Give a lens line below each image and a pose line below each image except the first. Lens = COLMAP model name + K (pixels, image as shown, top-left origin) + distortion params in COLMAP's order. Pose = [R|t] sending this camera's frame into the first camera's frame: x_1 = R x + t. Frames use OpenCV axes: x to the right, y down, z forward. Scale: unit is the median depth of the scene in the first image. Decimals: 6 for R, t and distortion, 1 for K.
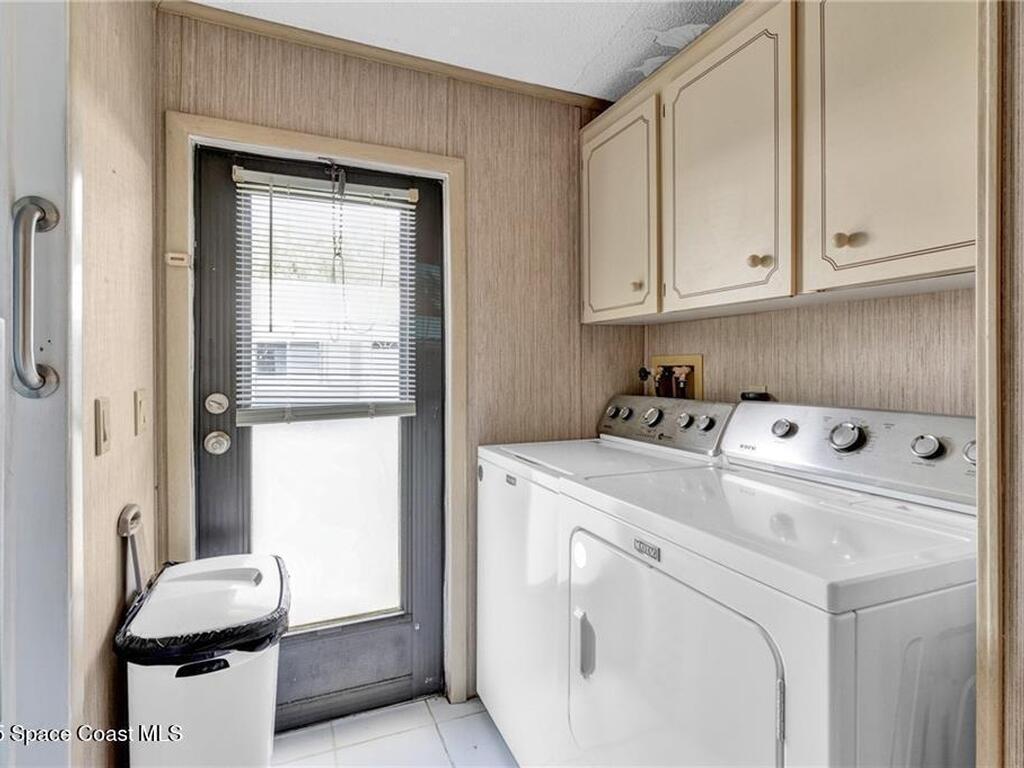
lens RADIAL K [[546.8, 0, 511.3], [0, 546.8, 376.3], [0, 0, 1]] dist [0.001433, 0.001265]
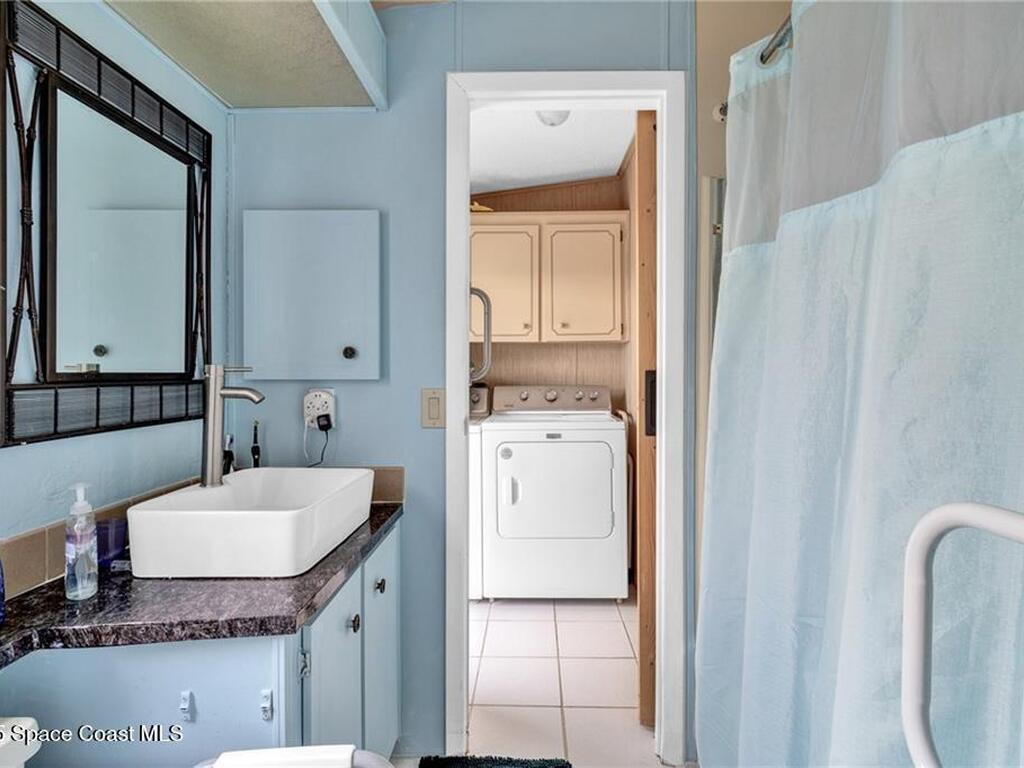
lens RADIAL K [[546.8, 0, 511.3], [0, 546.8, 376.3], [0, 0, 1]] dist [0.001433, 0.001265]
pose [[0.434167, 0.004582, 0.900821, -1.959335], [0.007362, 0.999936, -0.008634, 0.037002], [-0.900802, 0.010380, 0.434106, 0.006325]]
